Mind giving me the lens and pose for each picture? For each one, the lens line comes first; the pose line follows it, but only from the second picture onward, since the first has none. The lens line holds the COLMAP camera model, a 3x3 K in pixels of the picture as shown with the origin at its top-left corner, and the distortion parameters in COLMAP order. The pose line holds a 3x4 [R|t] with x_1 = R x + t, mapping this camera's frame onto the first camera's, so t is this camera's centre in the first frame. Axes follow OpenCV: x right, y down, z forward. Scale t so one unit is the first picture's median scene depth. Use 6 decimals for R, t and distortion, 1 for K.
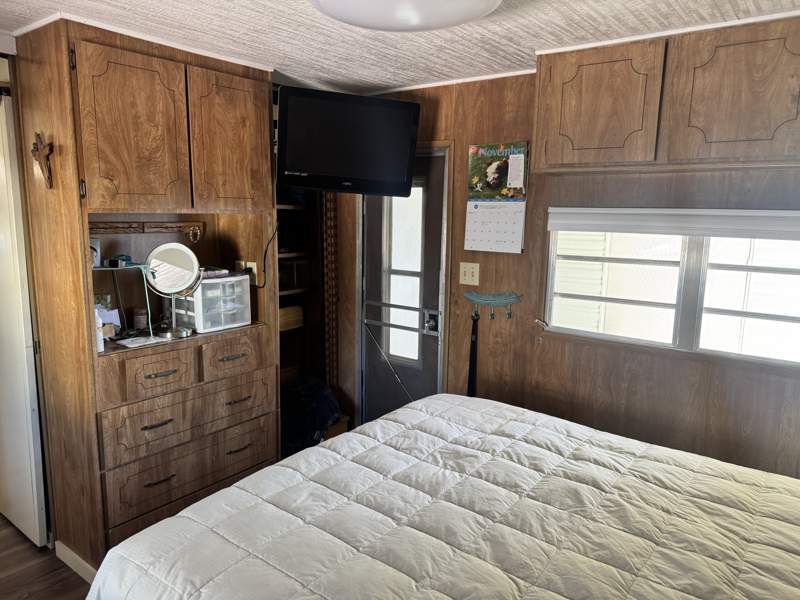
lens RADIAL K [[556.1, 0, 403.7], [0, 556.1, 302.8], [0, 0, 1]] dist [0.036330, -0.040282]
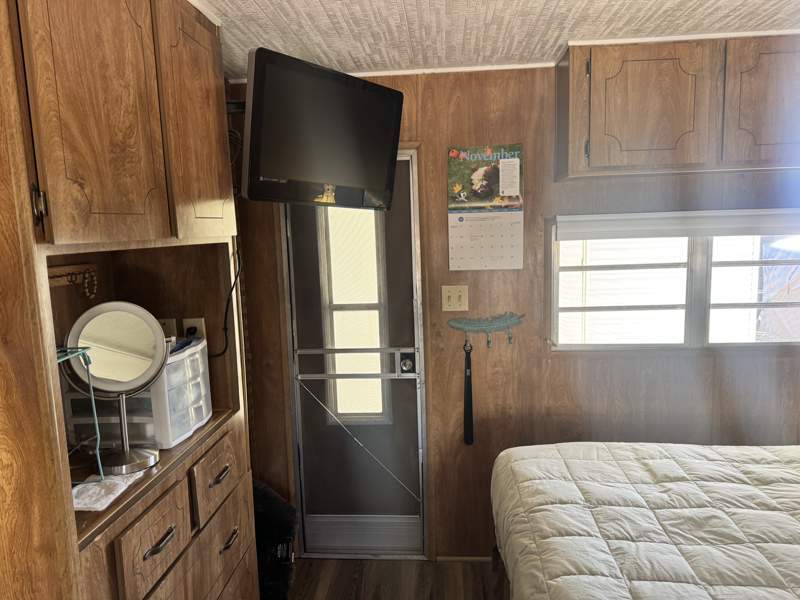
lens RADIAL K [[559.2, 0, 401.5], [0, 559.2, 302.2], [0, 0, 1]] dist [0.034531, -0.043035]
pose [[0.844612, -0.114979, 0.522887, -0.440163], [0.134773, 0.990877, 0.000190, -0.064099], [-0.518138, 0.070310, 0.852402, 0.351492]]
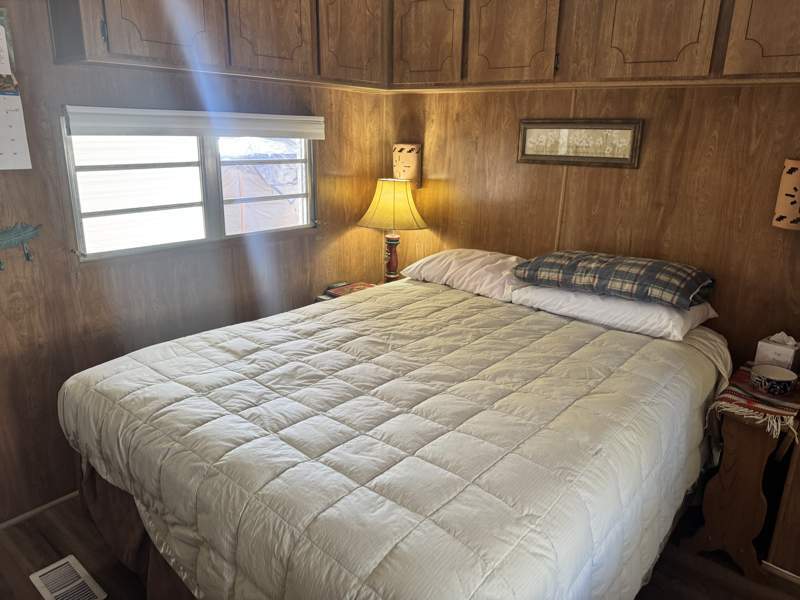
lens RADIAL K [[563.8, 0, 404.1], [0, 563.8, 290.1], [0, 0, 1]] dist [0.008782, -0.003534]
pose [[0.057408, -0.291650, 0.954801, -0.538796], [0.145514, 0.948609, 0.281010, -0.077608], [-0.987689, 0.122805, 0.096897, 0.473475]]
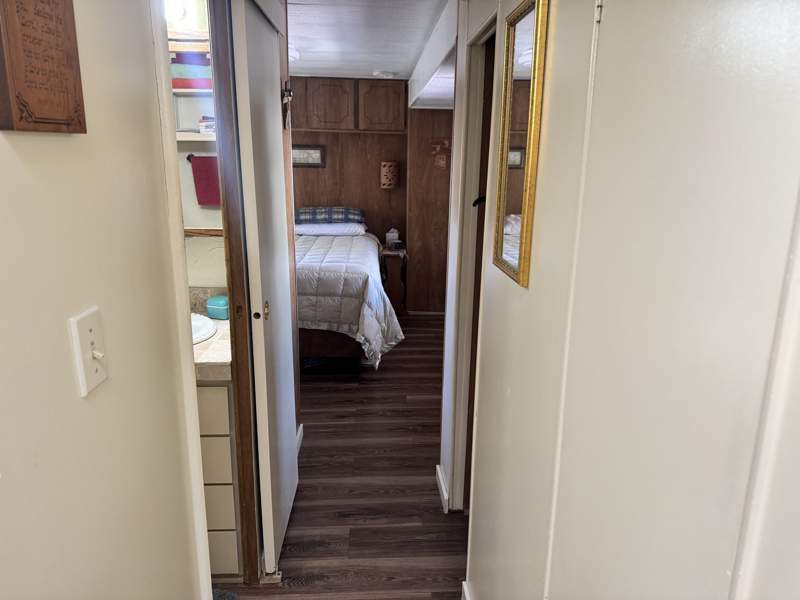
lens RADIAL K [[559.2, 0, 401.5], [0, 559.2, 302.2], [0, 0, 1]] dist [0.034531, -0.043035]
pose [[-0.634733, -0.223935, 0.739572, -1.339875], [0.103006, 0.924027, 0.368190, -0.216610], [-0.765835, 0.309883, -0.563444, 1.226832]]
